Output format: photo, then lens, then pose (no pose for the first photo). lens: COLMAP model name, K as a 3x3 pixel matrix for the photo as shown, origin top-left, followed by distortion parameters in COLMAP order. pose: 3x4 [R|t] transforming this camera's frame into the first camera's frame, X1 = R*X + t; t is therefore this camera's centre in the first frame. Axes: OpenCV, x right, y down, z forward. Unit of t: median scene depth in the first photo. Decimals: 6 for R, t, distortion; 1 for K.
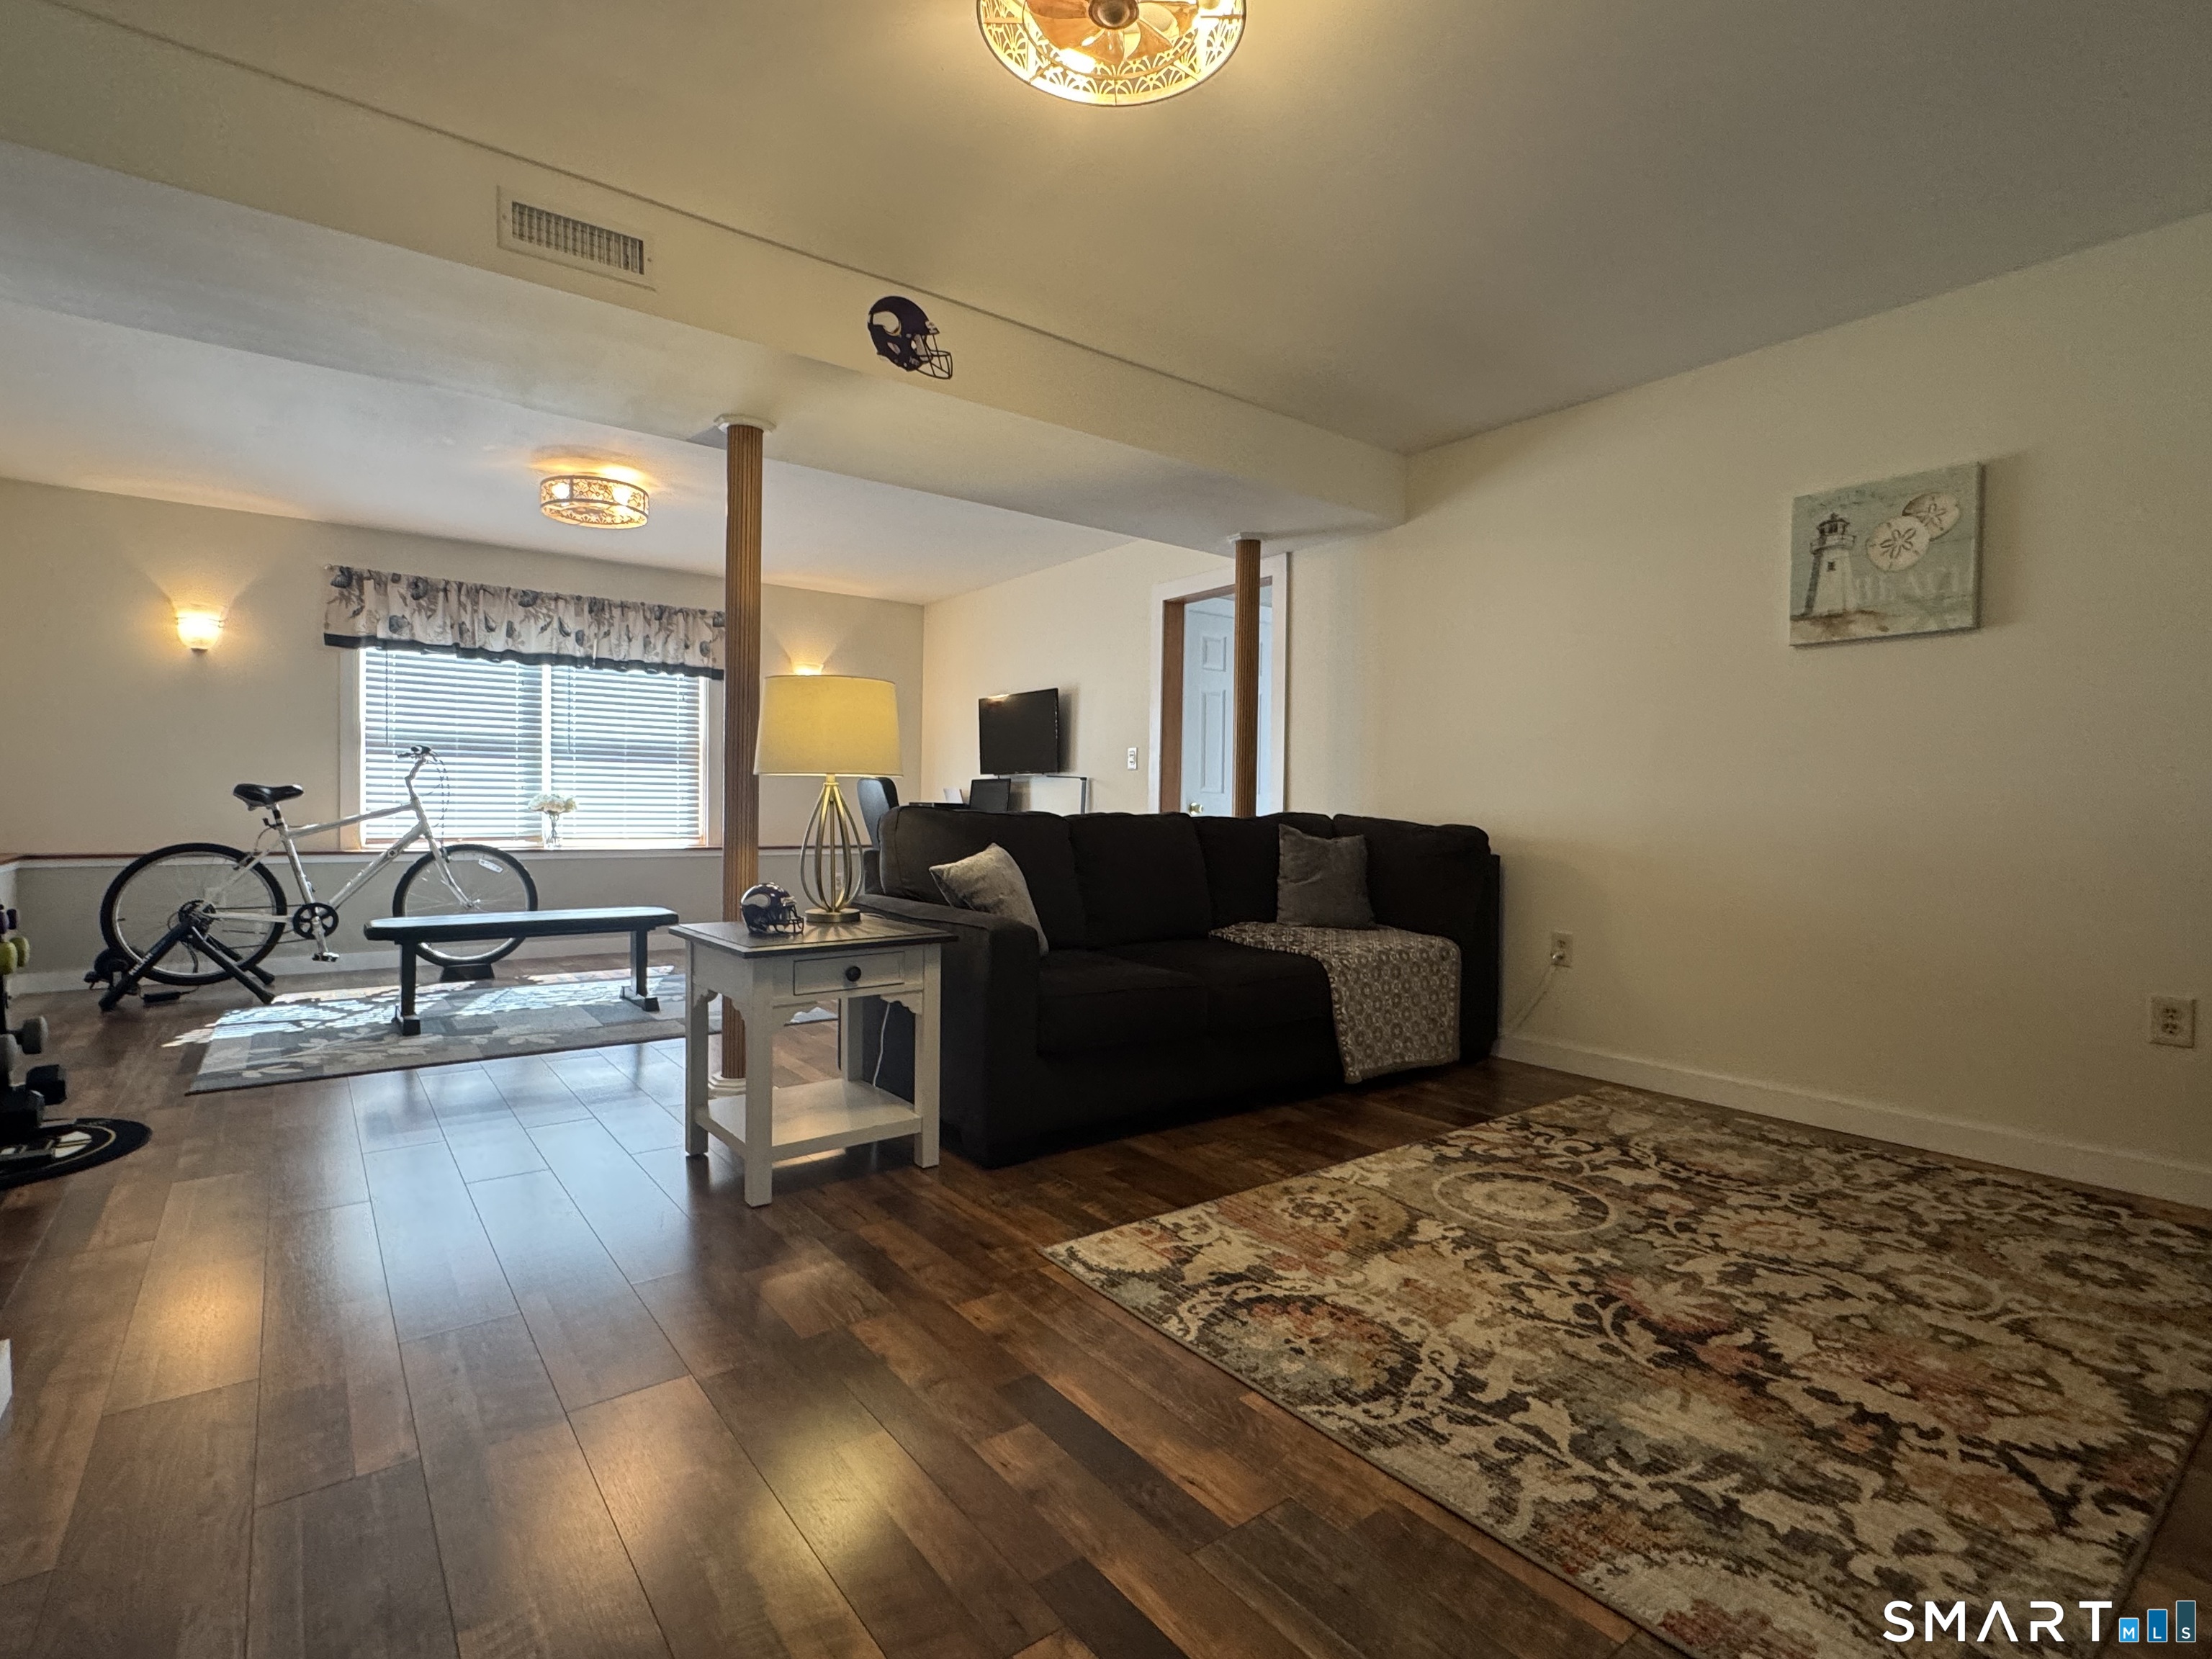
lens RADIAL K [[1067.3, 0, 1094.3], [0, 1067.3, 825.4], [0, 0, 1]] dist [-0.005906, 0.000530]
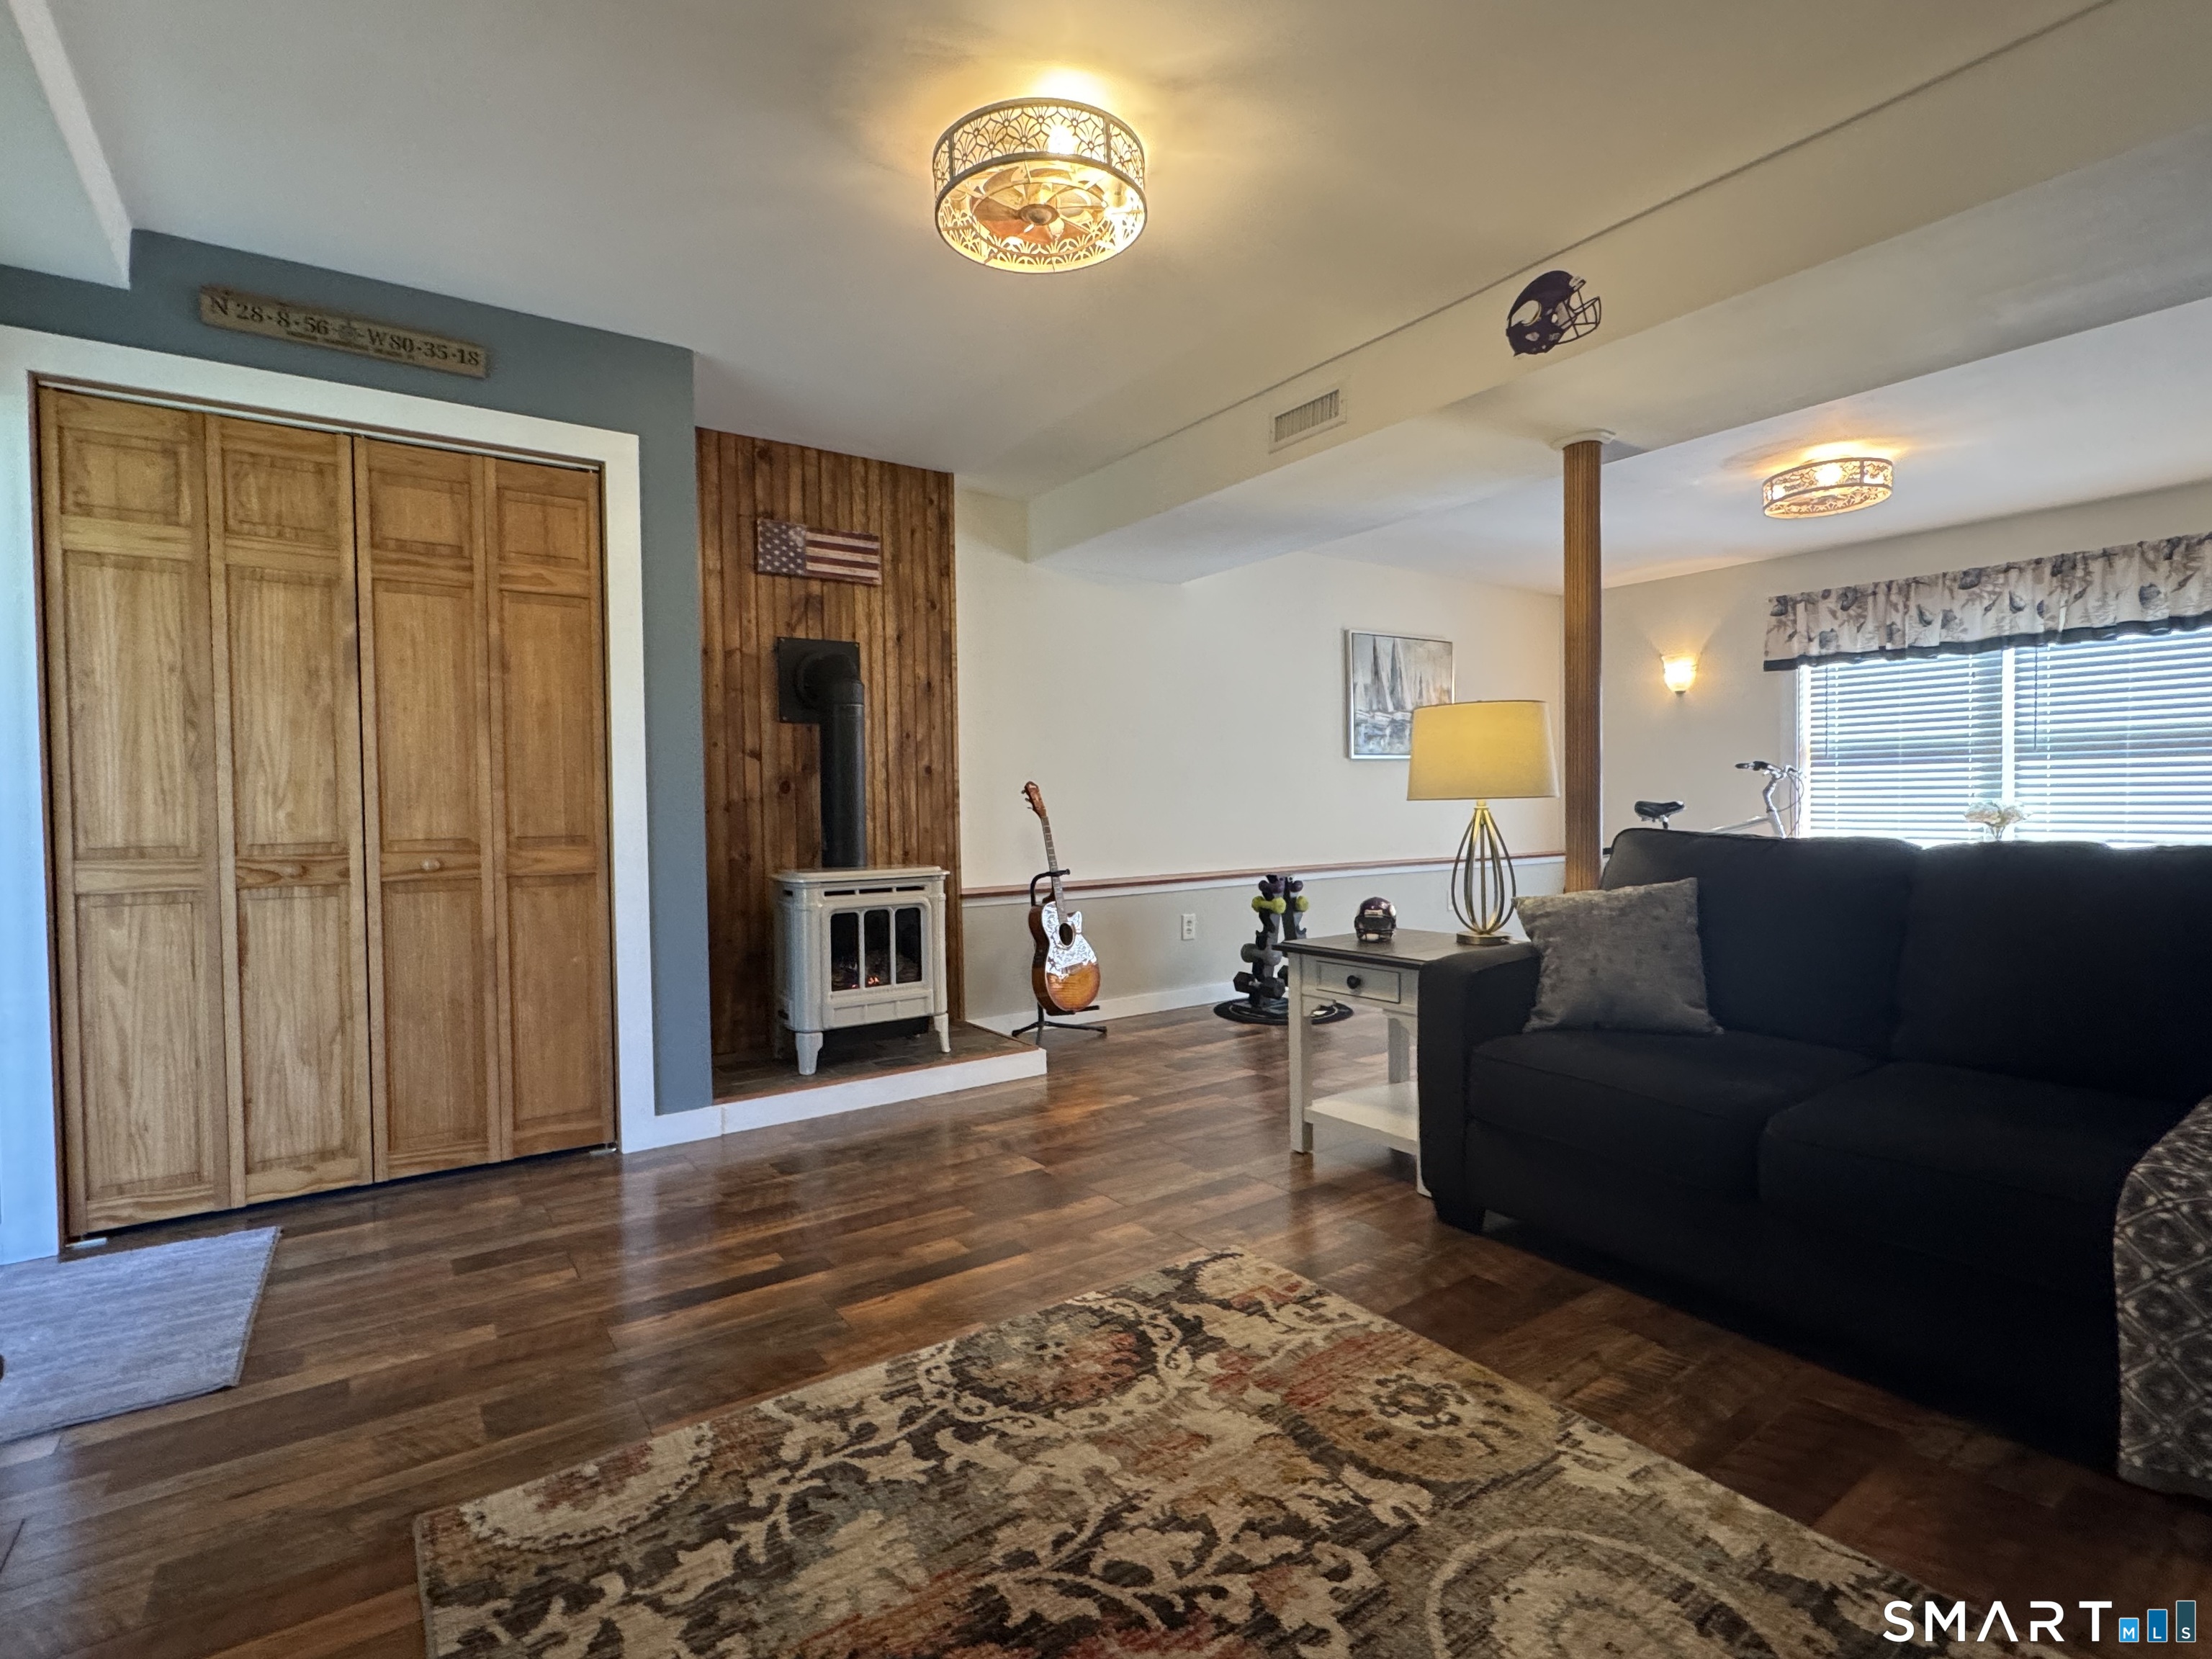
lens RADIAL K [[1067.3, 0, 1094.3], [0, 1067.3, 825.4], [0, 0, 1]] dist [-0.005906, 0.000530]
pose [[-0.042429, 0.008009, -0.999067, 0.868892], [-0.007057, 0.999941, 0.008316, -0.030365], [0.999075, 0.007404, -0.042370, 0.753956]]
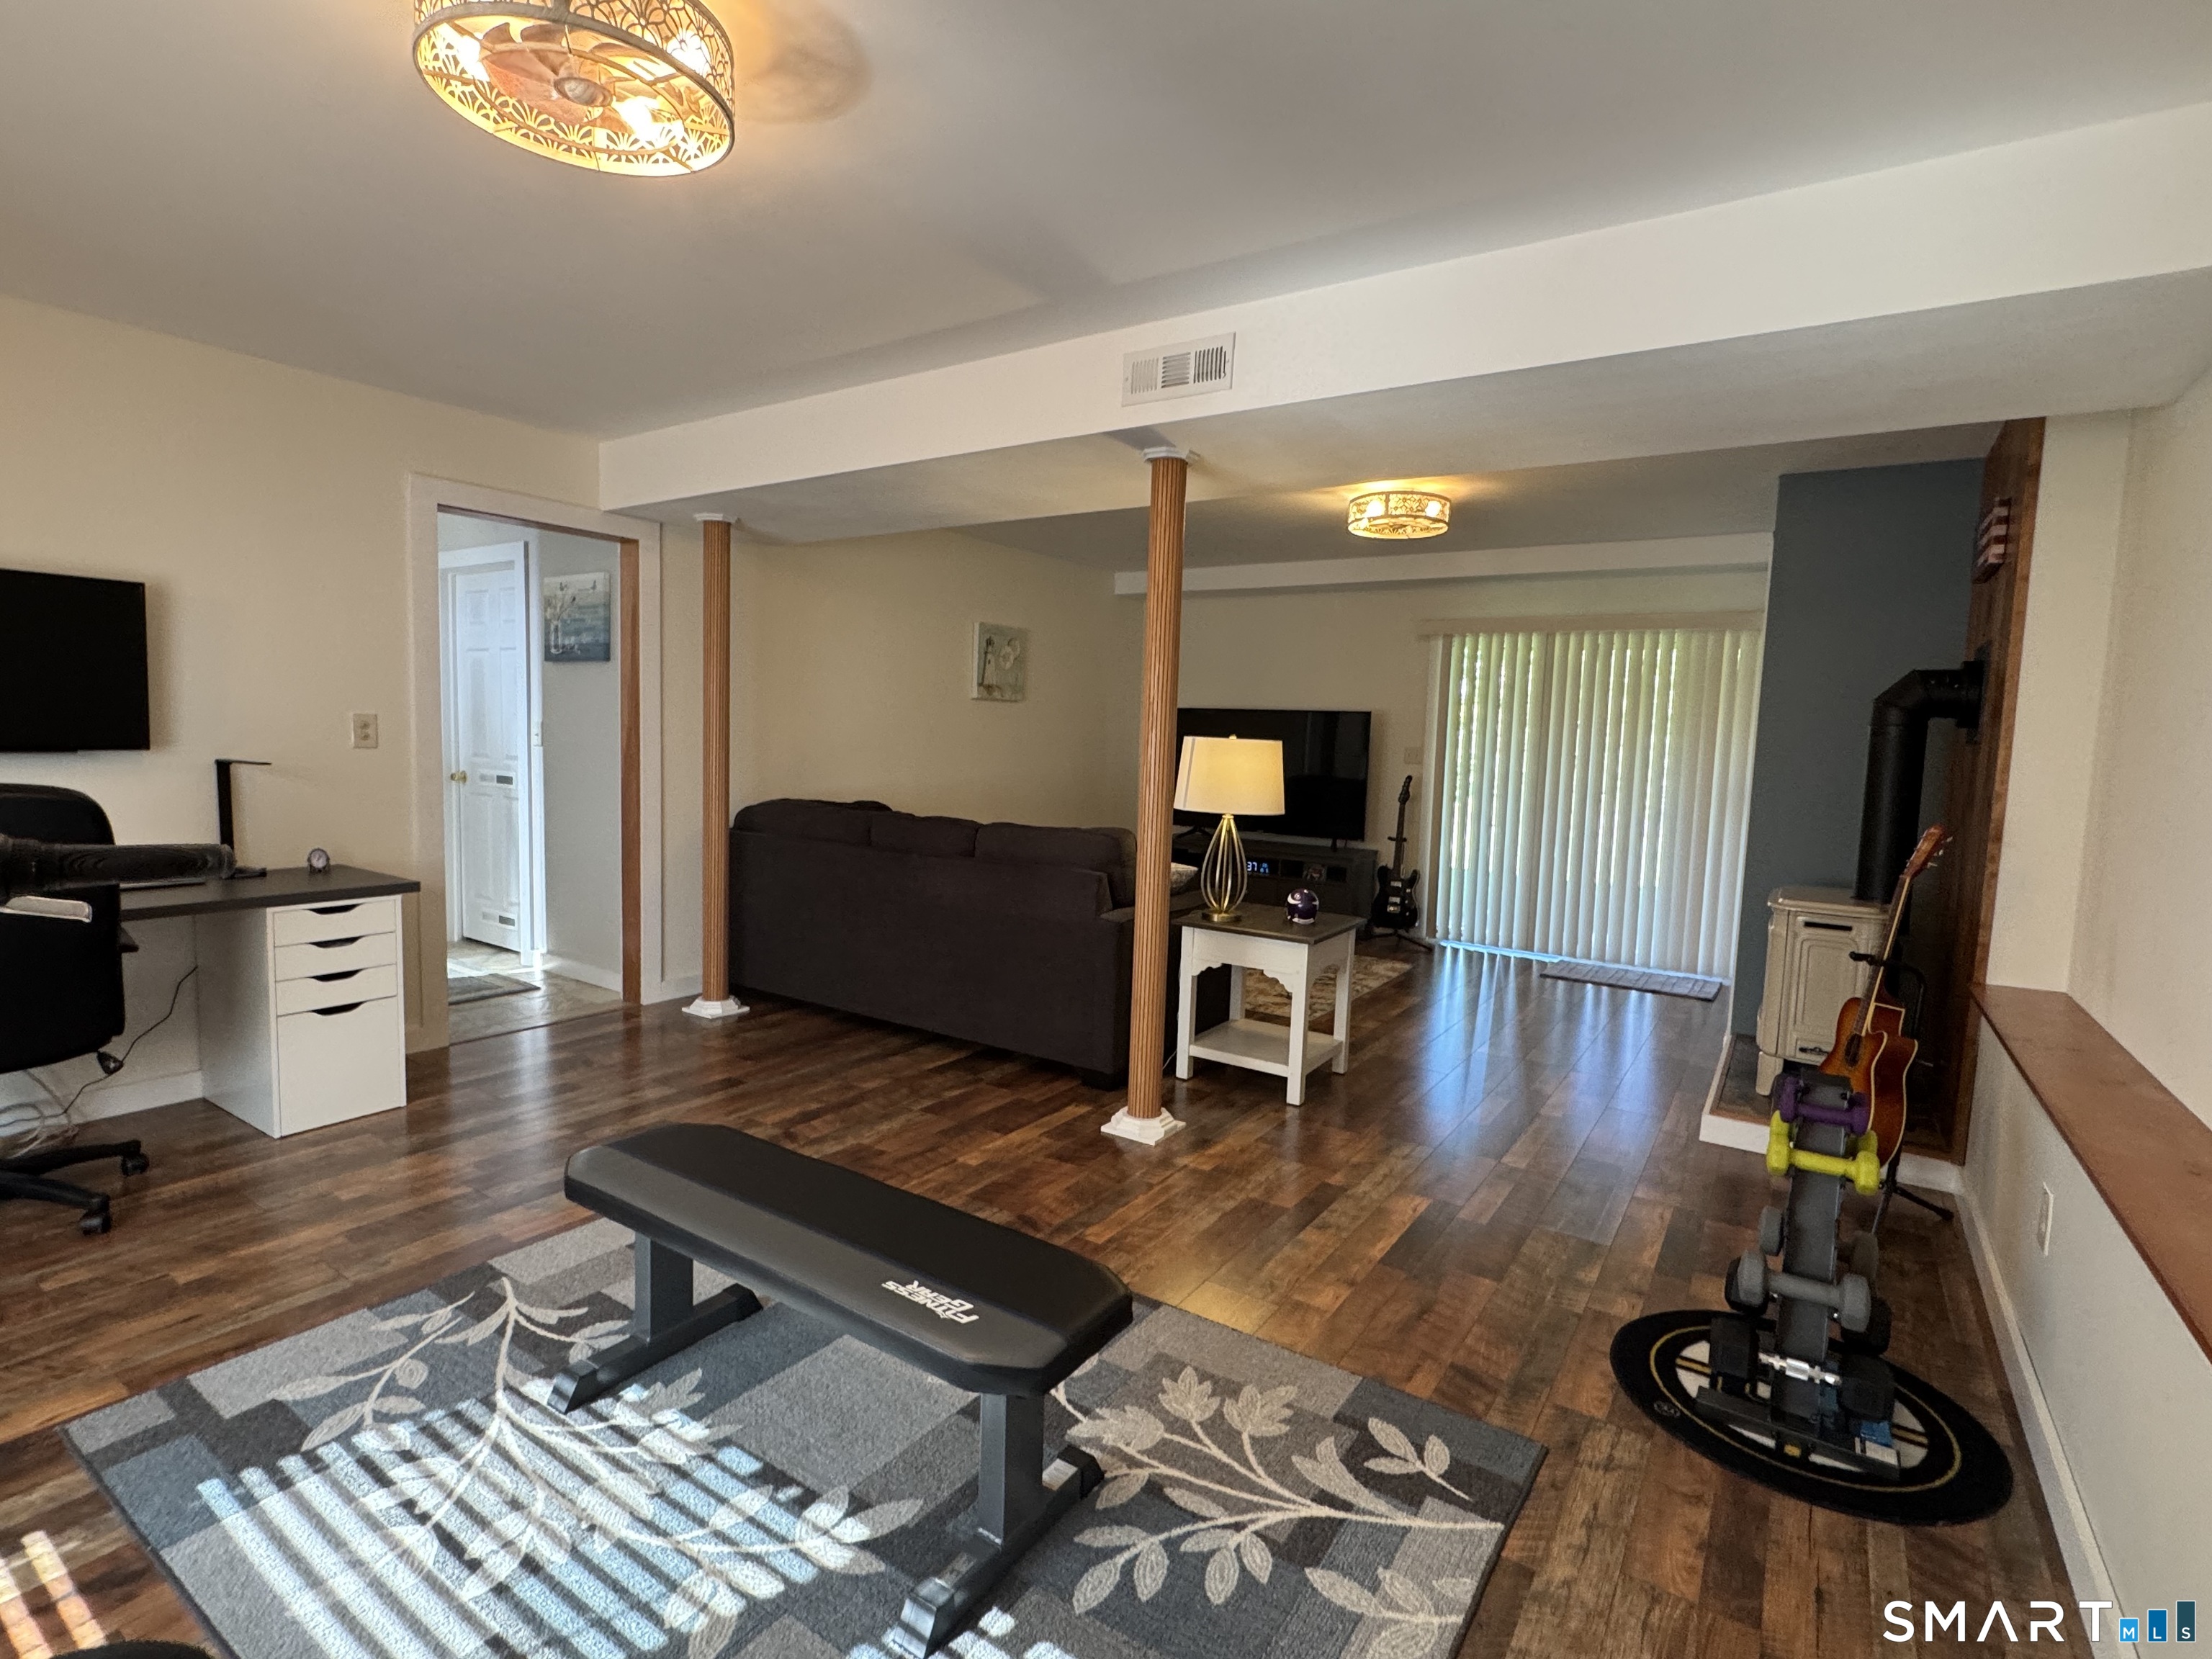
lens RADIAL K [[1067.3, 0, 1094.3], [0, 1067.3, 825.4], [0, 0, 1]] dist [-0.005906, 0.000530]
pose [[-0.318497, -0.107436, 0.941816, -1.595166], [-0.019109, 0.994082, 0.106936, -0.183069], [-0.947731, 0.016062, -0.318666, 1.748311]]
